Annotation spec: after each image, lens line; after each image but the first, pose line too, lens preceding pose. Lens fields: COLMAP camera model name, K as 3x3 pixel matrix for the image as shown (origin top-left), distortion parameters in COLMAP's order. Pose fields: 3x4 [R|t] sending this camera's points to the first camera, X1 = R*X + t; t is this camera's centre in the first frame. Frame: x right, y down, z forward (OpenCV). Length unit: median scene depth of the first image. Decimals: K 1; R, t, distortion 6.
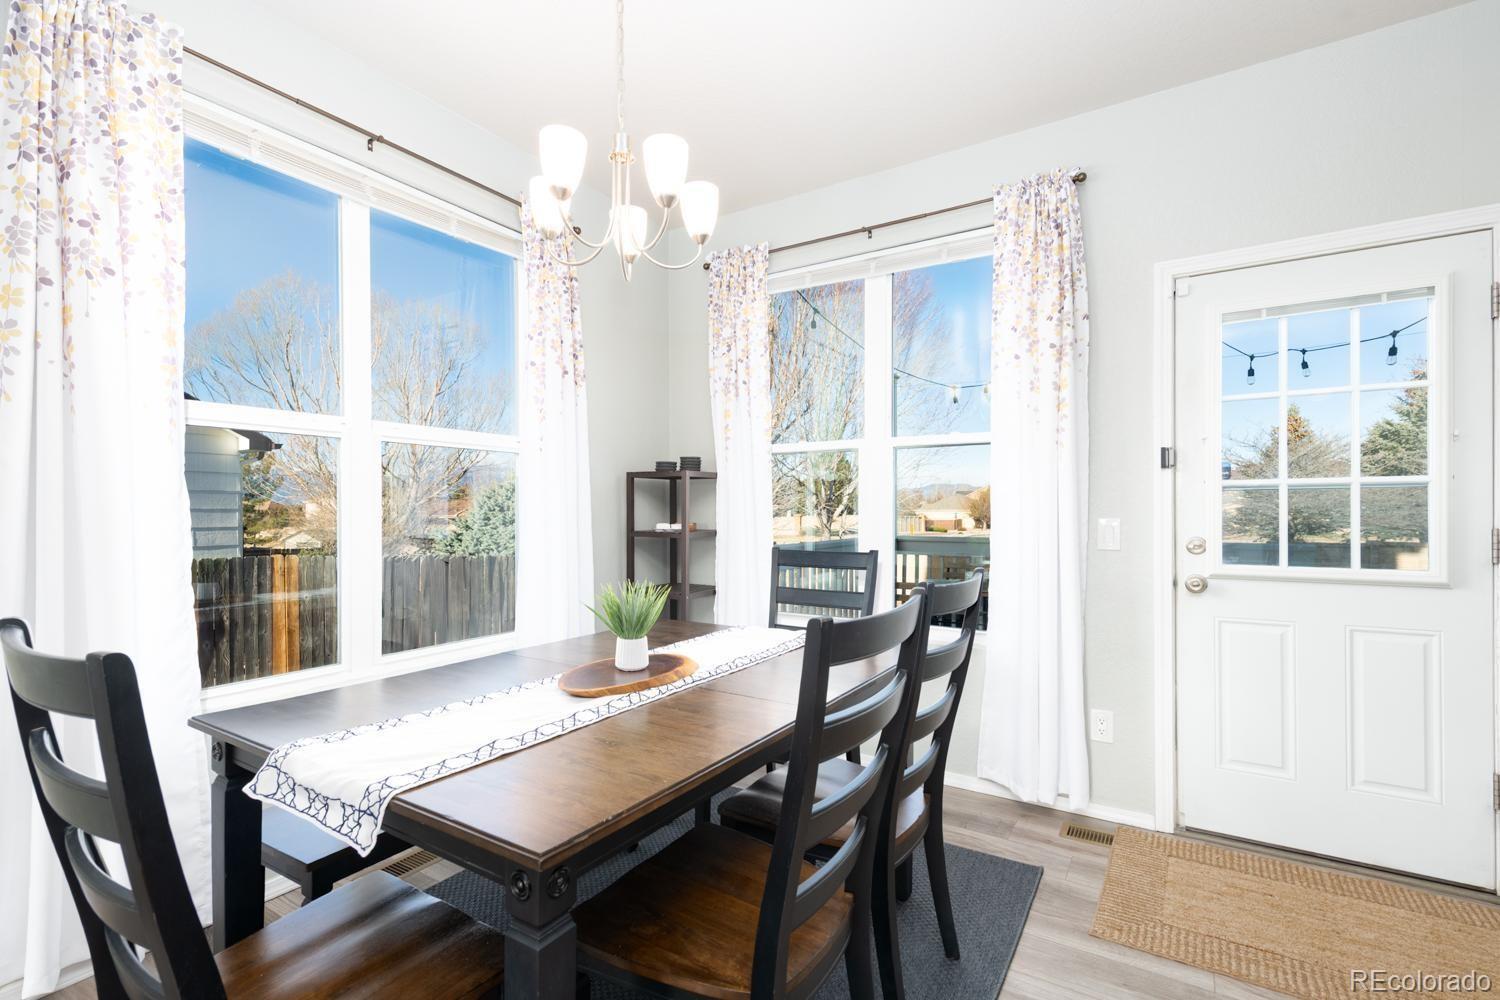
lens RADIAL K [[664.3, 0, 754.2], [0, 664.3, 513.6], [0, 0, 1]] dist [0.000945, 0.000045]
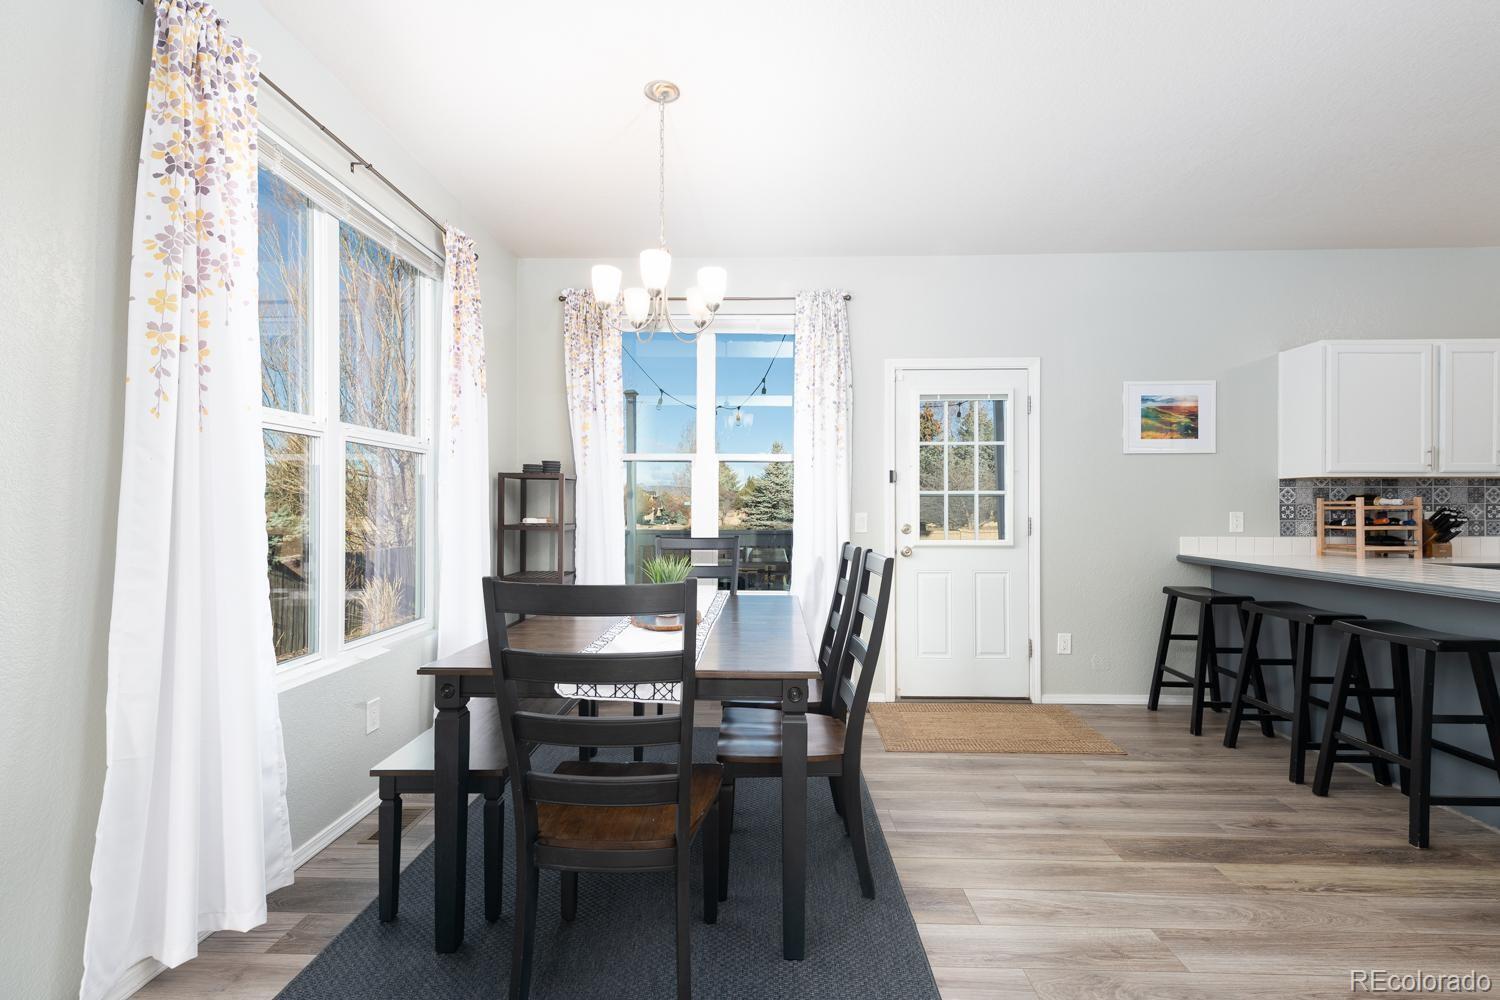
lens RADIAL K [[664.3, 0, 750.5], [0, 664.3, 506.5], [0, 0, 1]] dist [0.000945, 0.000045]
pose [[0.854760, 0.004377, 0.519004, -0.546788], [-0.000616, 0.999972, -0.007419, 0.003841], [-0.519023, 0.006022, 0.854739, -0.238586]]
